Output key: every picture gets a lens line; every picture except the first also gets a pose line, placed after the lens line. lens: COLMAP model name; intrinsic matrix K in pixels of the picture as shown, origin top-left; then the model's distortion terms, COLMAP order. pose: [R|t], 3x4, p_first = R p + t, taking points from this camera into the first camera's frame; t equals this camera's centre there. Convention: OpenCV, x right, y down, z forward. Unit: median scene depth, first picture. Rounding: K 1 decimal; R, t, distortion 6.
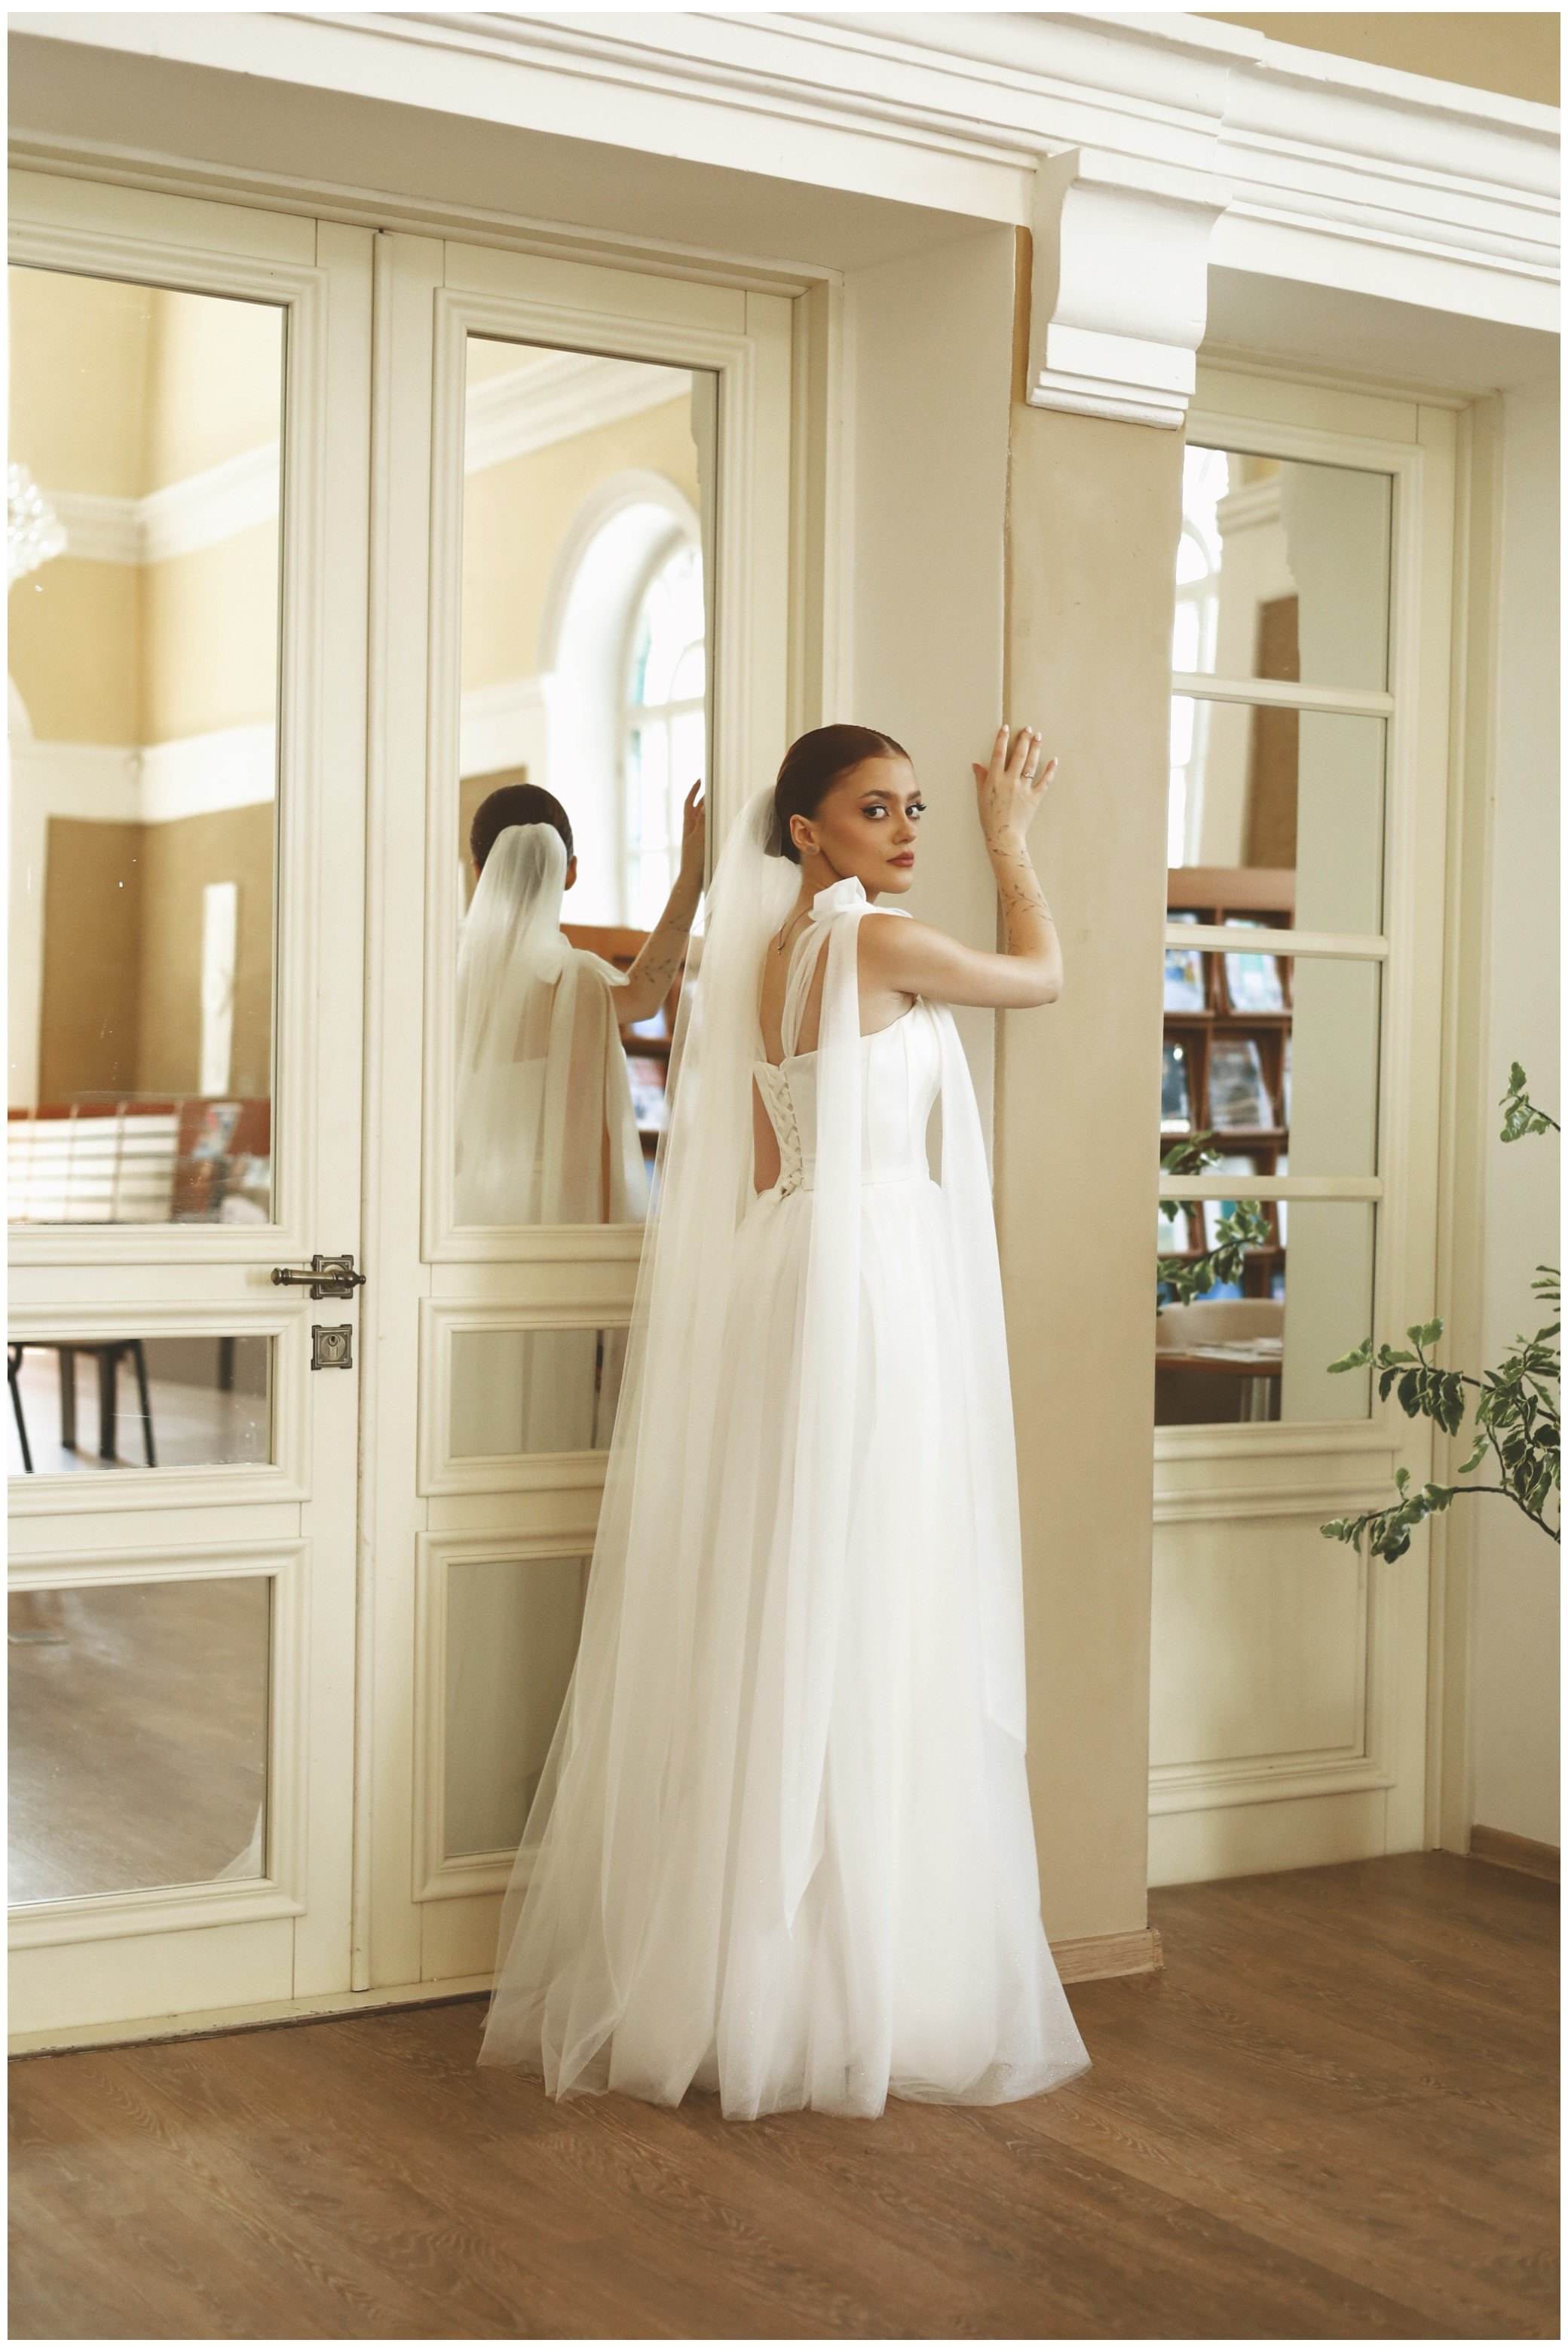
lens RADIAL K [[3341.0, 0, 784.0], [0, 3341.0, 1176.0], [0, 0, 1]] dist [0.013076, 0.013480]
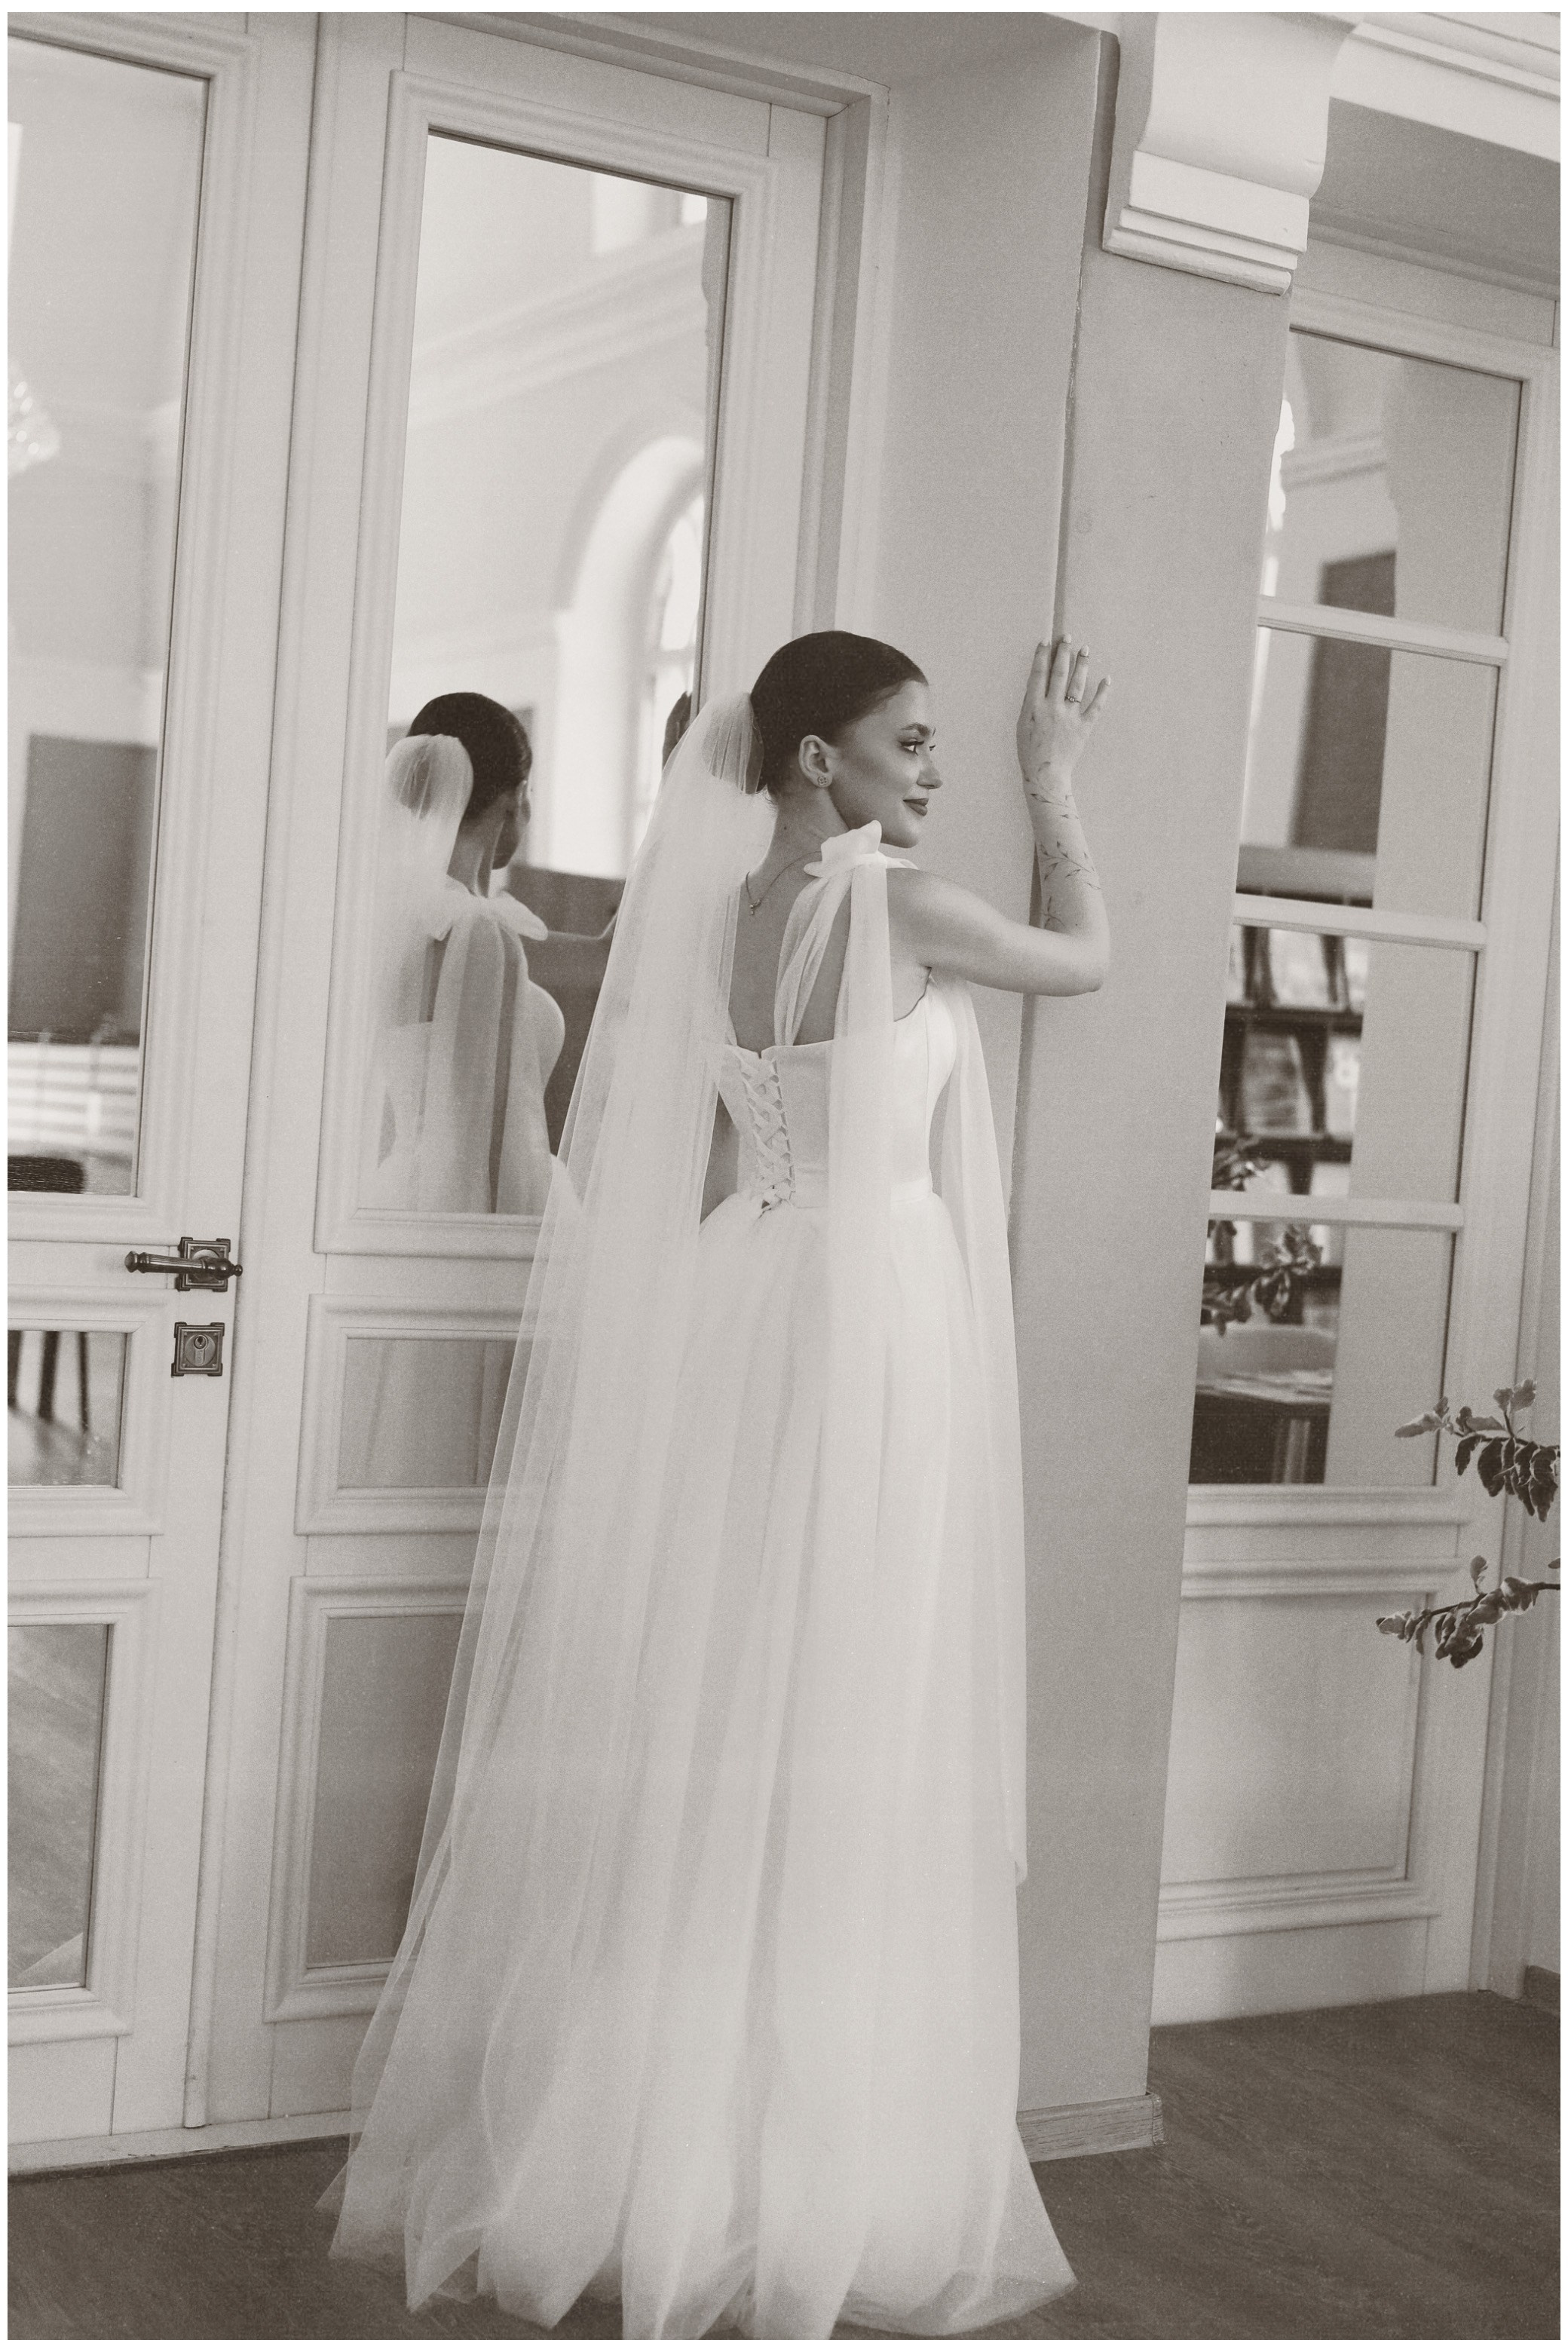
lens RADIAL K [[3302.1, 0, 784.0], [0, 3302.1, 1176.0], [0, 0, 1]] dist [-0.009292, -0.003339]
pose [[0.998576, 0.053308, -0.002075, 0.007662], [-0.053285, 0.998530, 0.009912, -0.006752], [0.002600, -0.009787, 0.999949, 0.174252]]
